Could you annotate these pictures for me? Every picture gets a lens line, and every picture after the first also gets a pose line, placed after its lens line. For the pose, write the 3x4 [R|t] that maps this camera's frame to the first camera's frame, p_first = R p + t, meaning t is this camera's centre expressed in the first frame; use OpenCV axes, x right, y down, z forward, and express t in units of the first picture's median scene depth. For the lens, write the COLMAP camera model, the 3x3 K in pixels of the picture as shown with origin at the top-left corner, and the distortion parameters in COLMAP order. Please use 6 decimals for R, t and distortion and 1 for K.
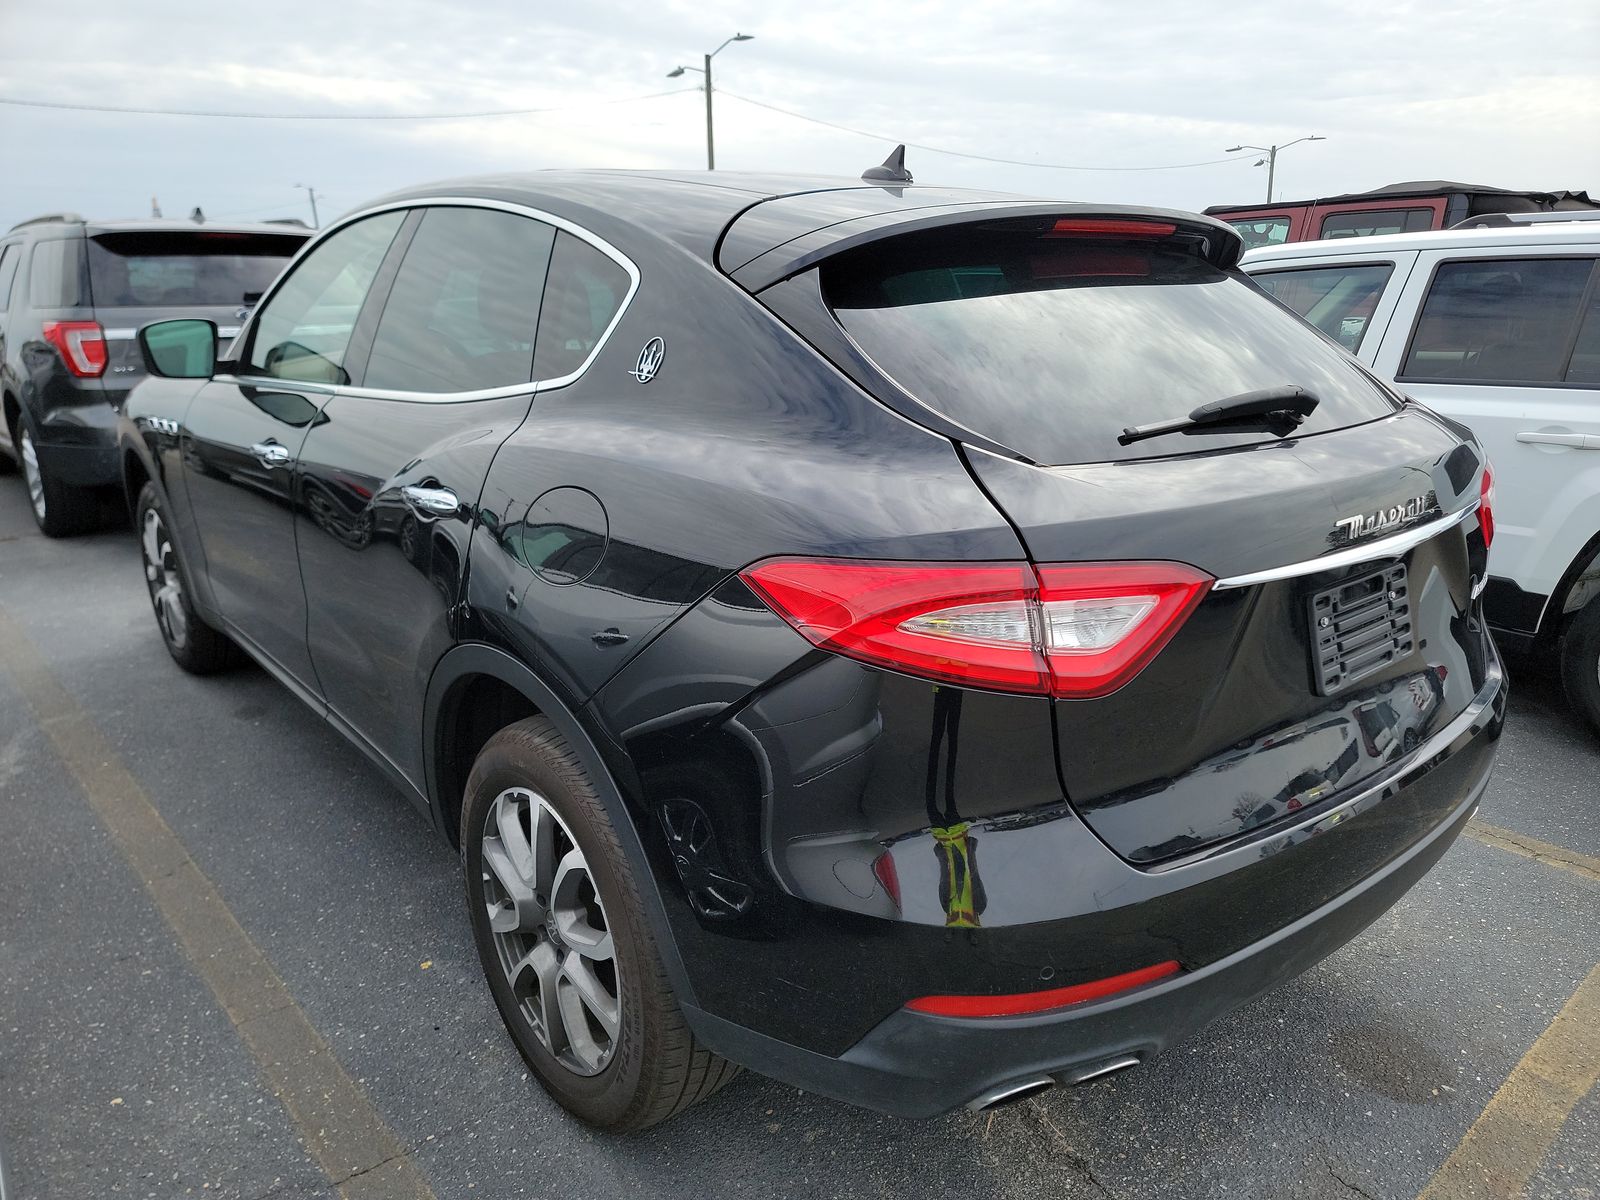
lens RADIAL K [[1193.5, 0, 831.8], [0, 1193.5, 592.4], [0, 0, 1]] dist [0.094831, -0.100422]
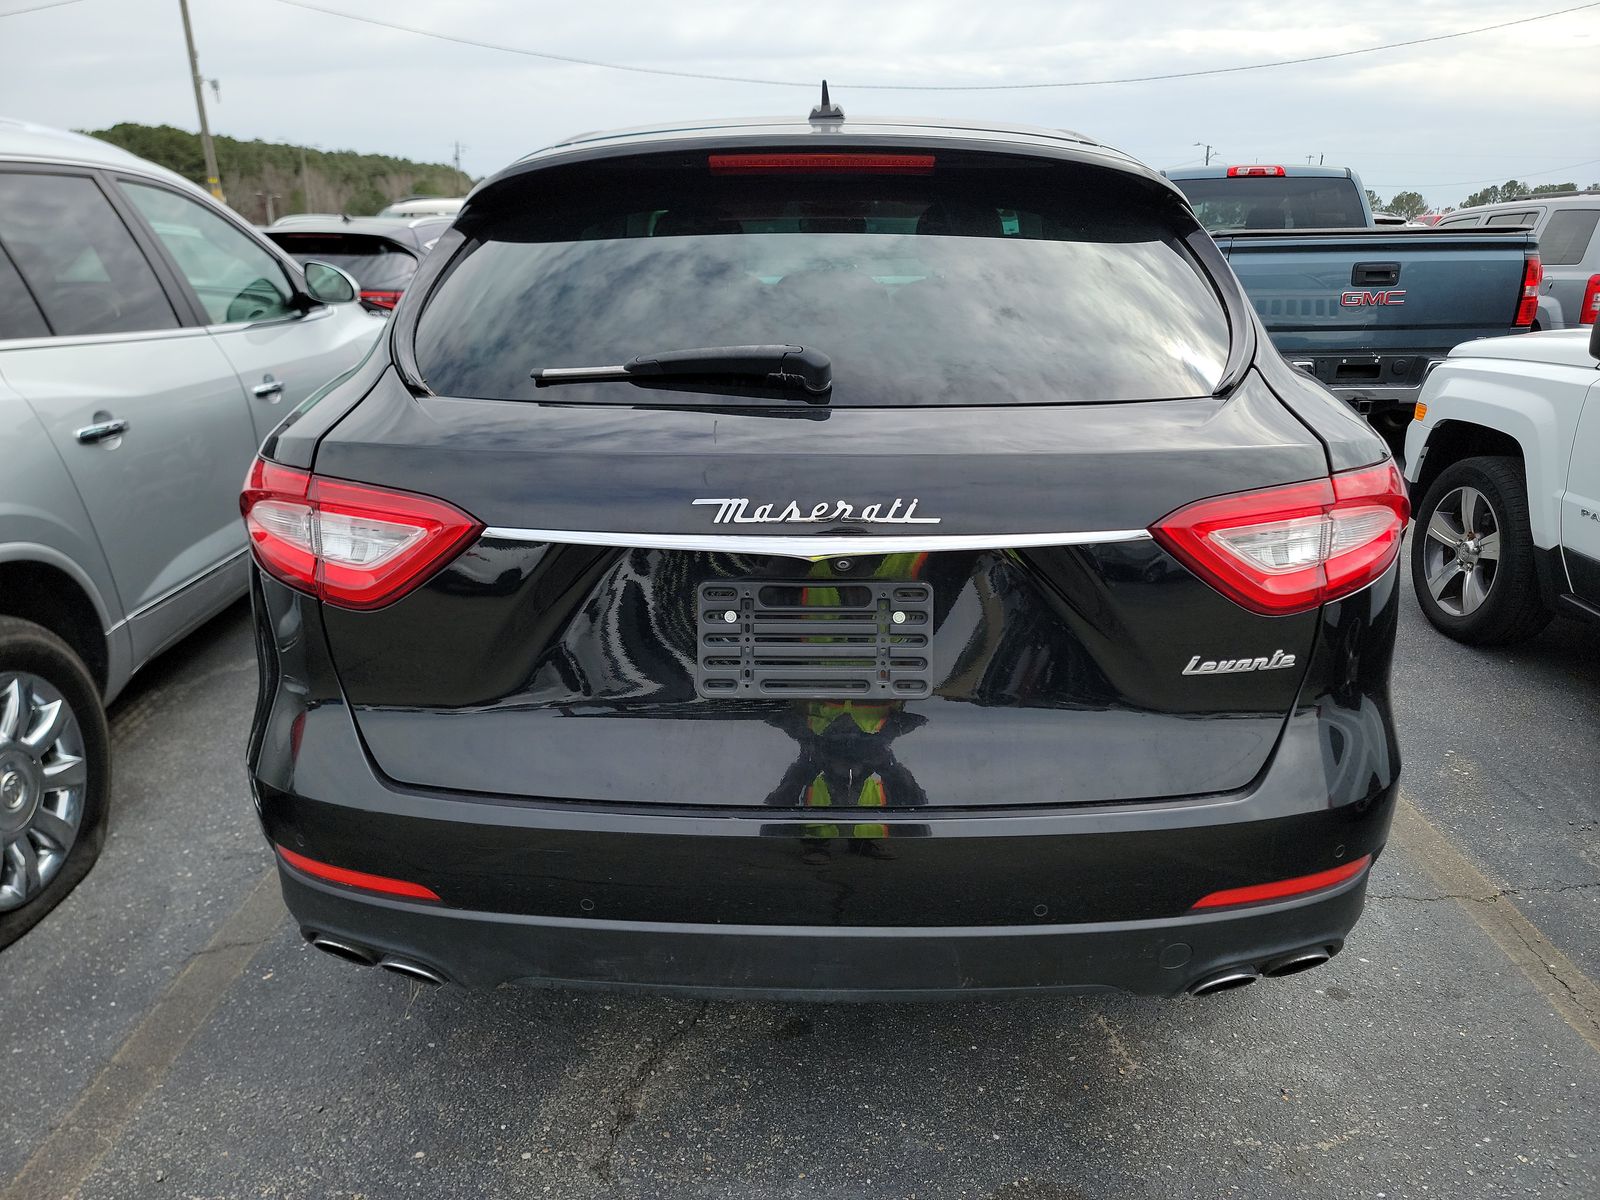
lens RADIAL K [[1193.5, 0, 831.8], [0, 1193.5, 592.4], [0, 0, 1]] dist [0.094831, -0.100422]
pose [[0.713293, 0.198075, -0.672294, 0.863041], [-0.175572, 0.979147, 0.102202, -0.078158], [0.678518, 0.045136, 0.733195, 0.348901]]
